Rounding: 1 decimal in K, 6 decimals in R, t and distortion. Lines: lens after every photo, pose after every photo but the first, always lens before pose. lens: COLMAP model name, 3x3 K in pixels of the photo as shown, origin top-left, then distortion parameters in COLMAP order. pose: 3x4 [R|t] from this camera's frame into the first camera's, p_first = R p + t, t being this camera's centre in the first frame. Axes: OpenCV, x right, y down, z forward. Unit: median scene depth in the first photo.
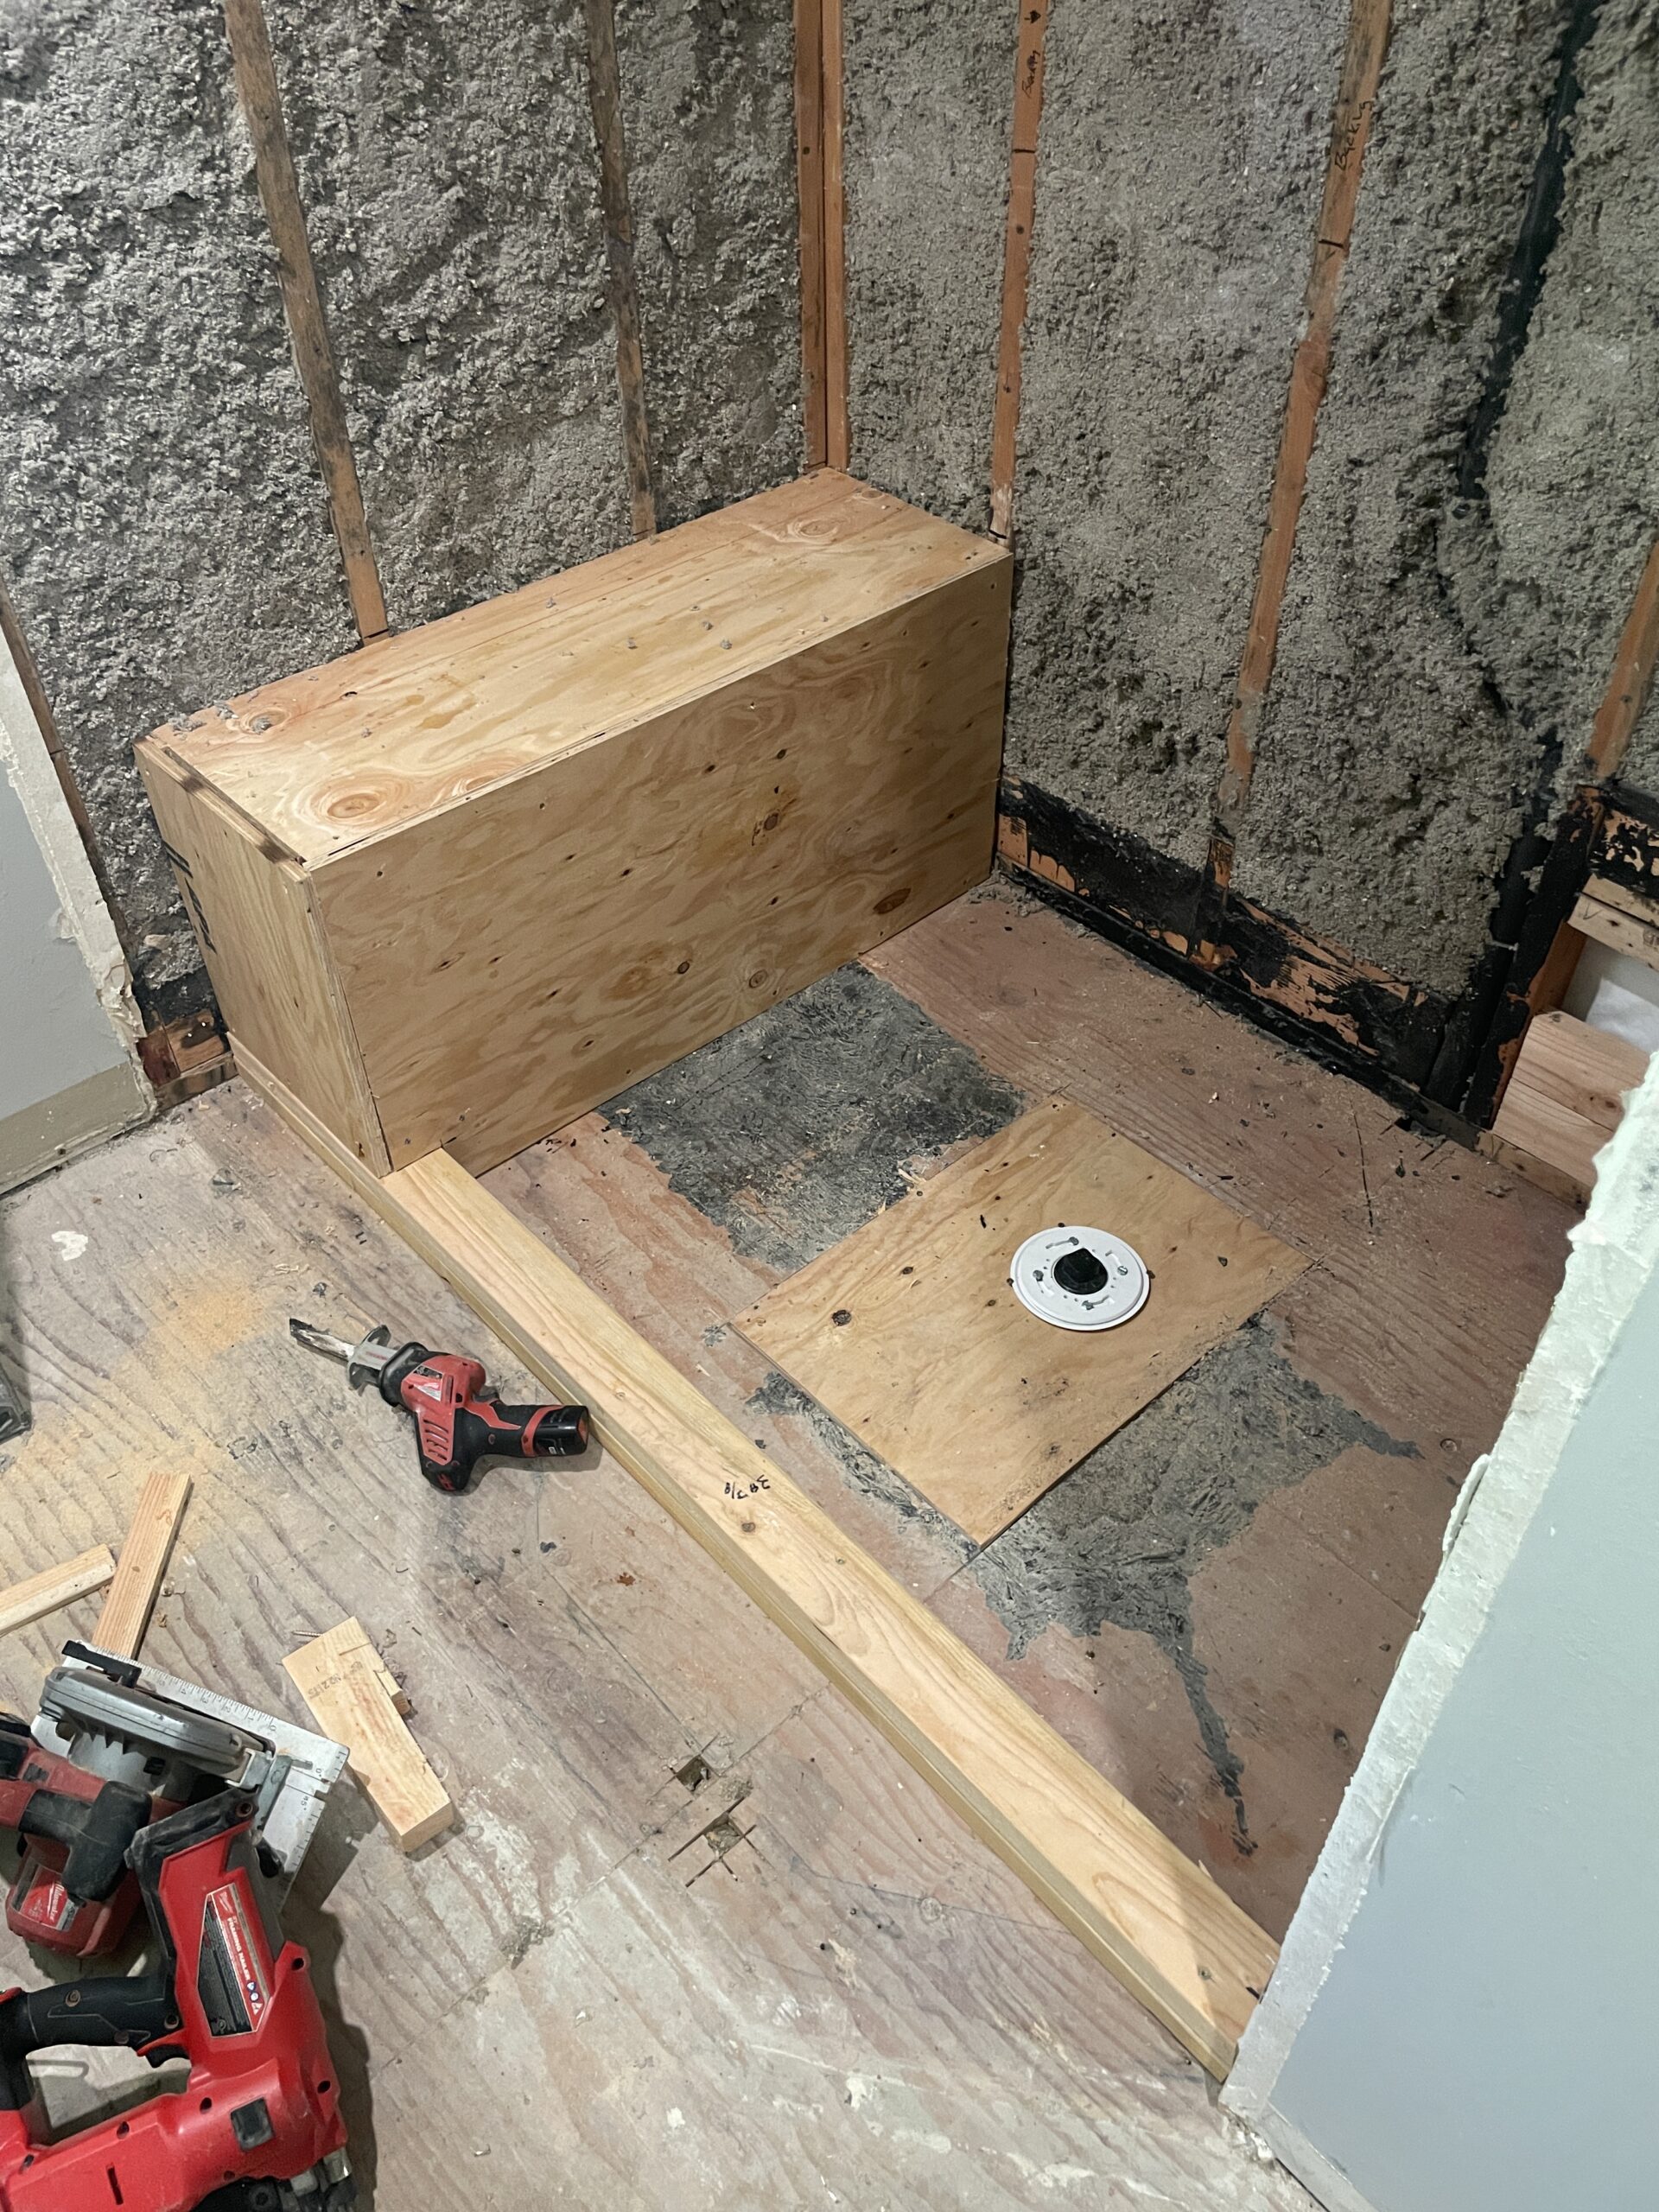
lens RADIAL K [[1696.1, 0, 829.5], [0, 1696.1, 1106.0], [0, 0, 1]] dist [0.089068, -0.128874]
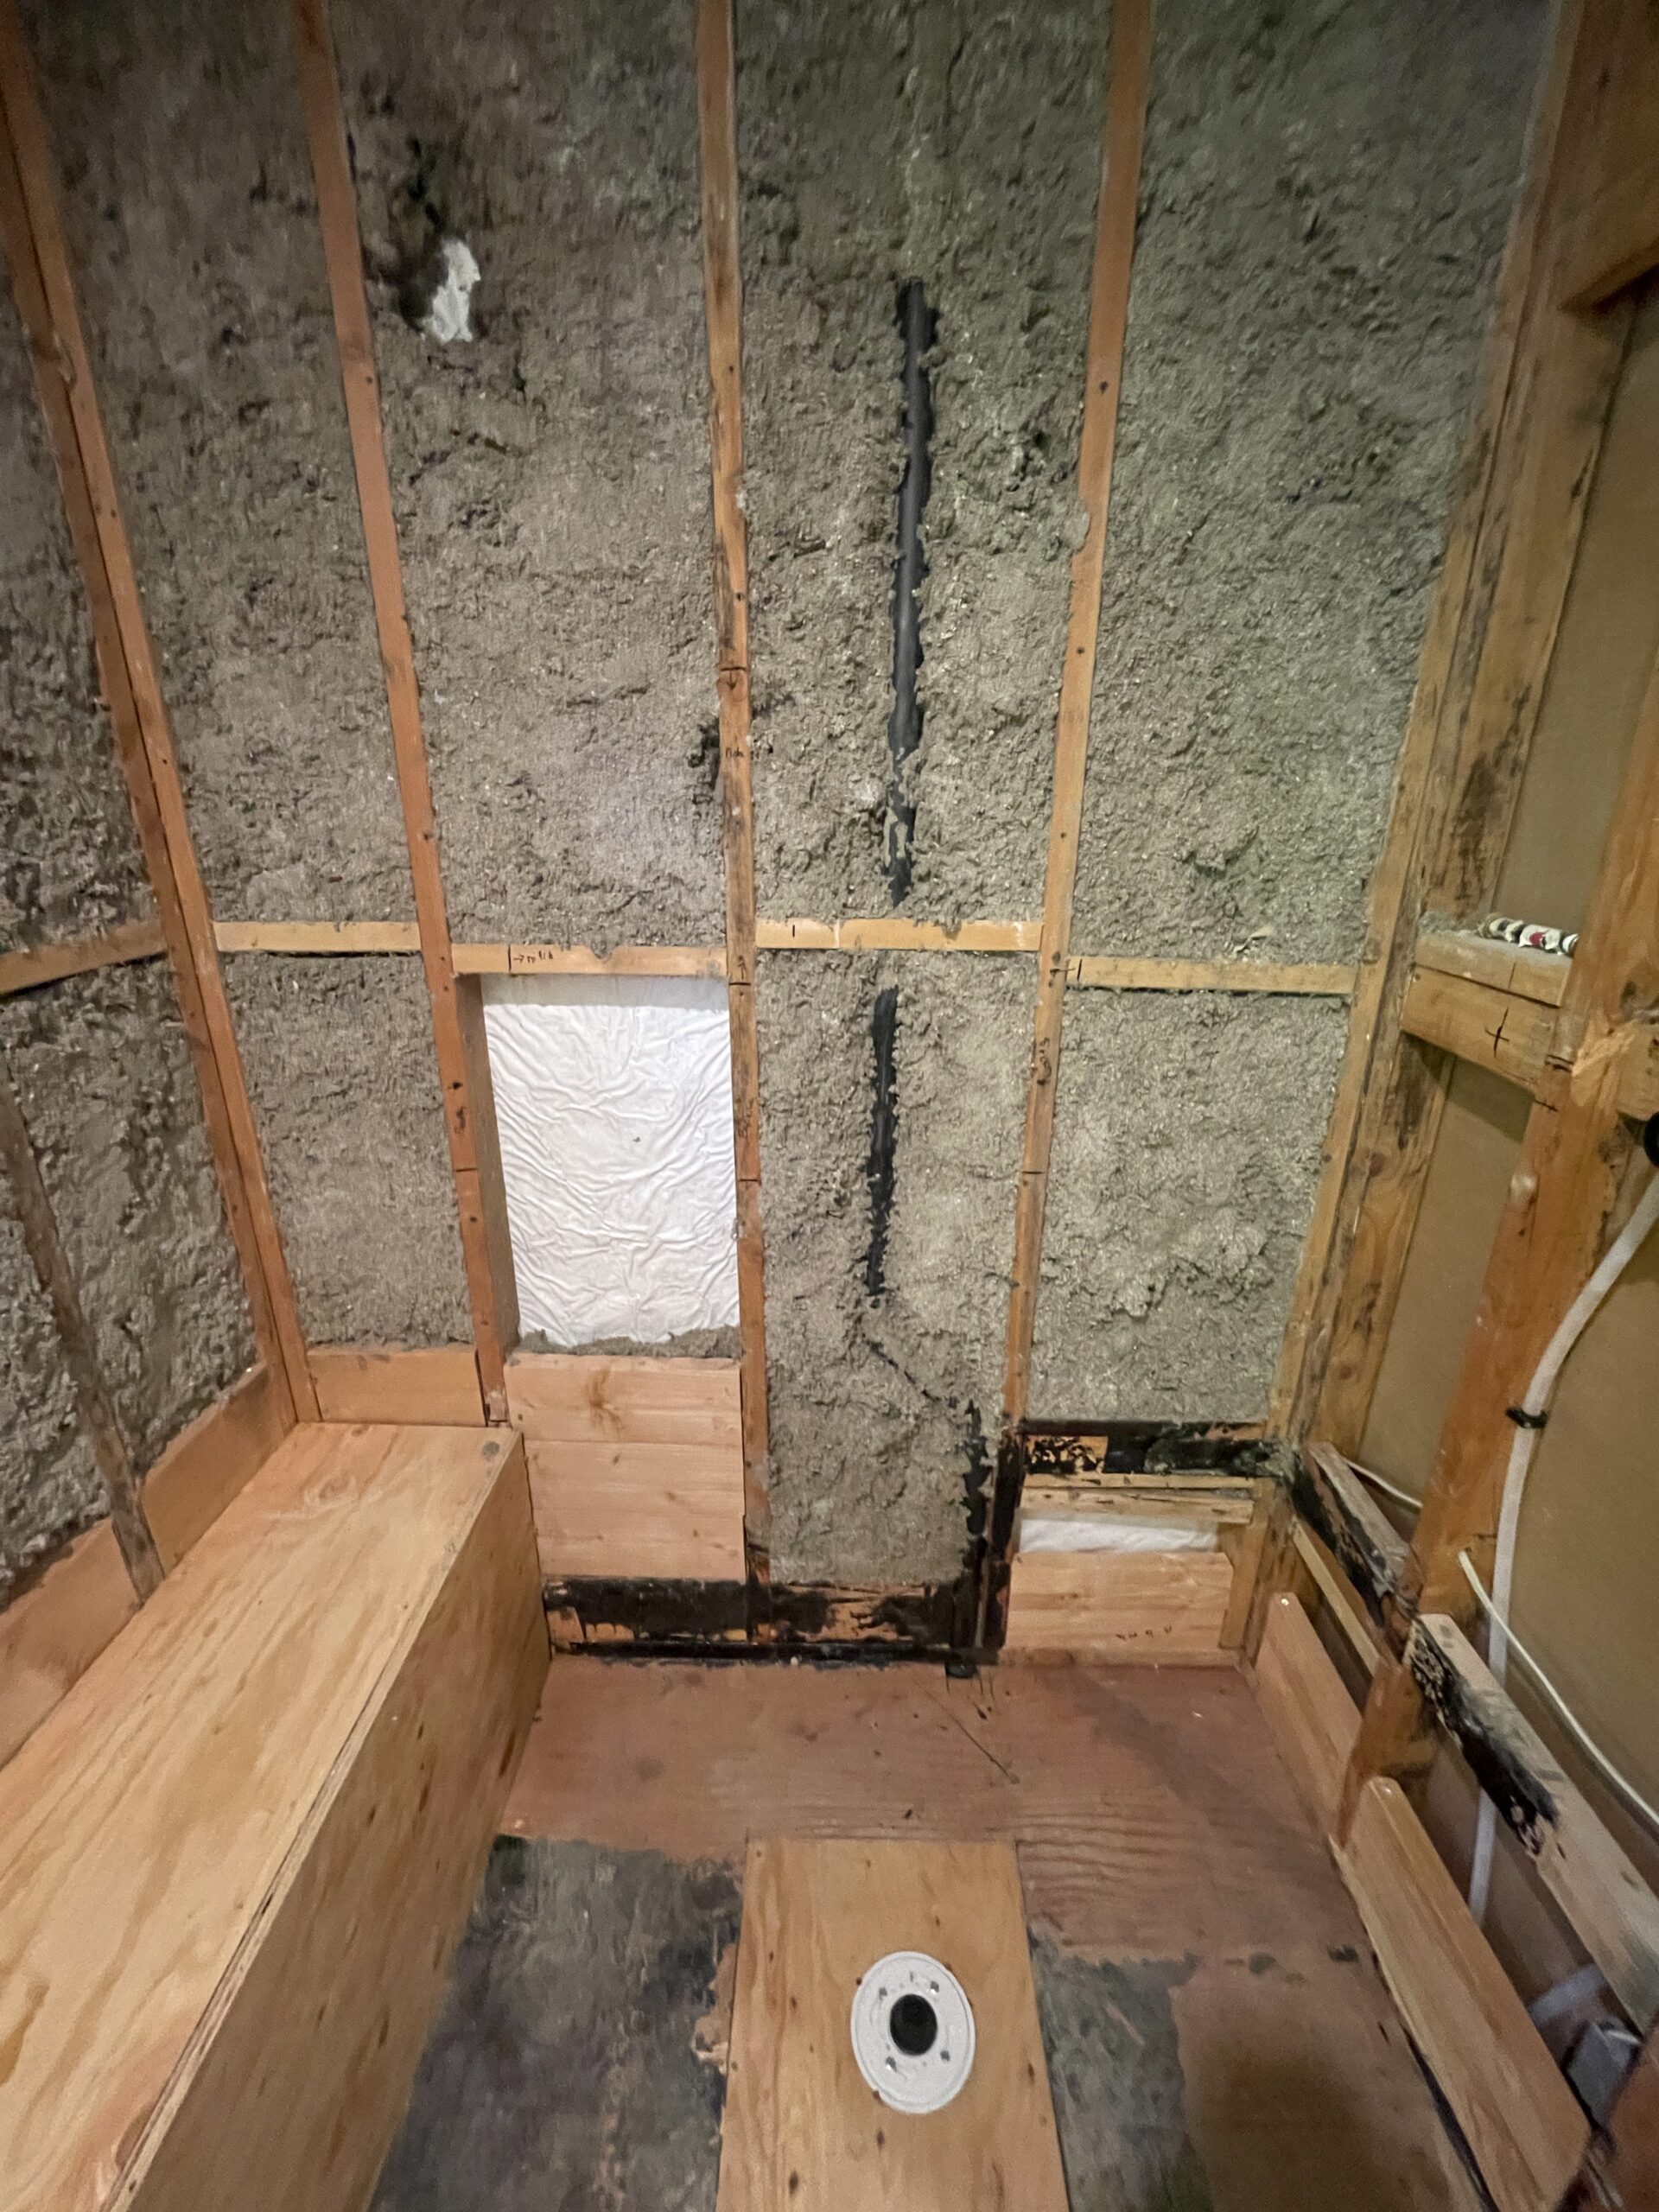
lens RADIAL K [[893.3, 0, 835.5], [0, 893.3, 1105.2], [0, 0, 1]] dist [-0.006519, 0.000517]
pose [[0.680138, -0.222729, 0.698430, -0.152343], [0.484841, 0.851270, -0.200673, -0.310620], [-0.549857, 0.475112, 0.686969, 0.340156]]
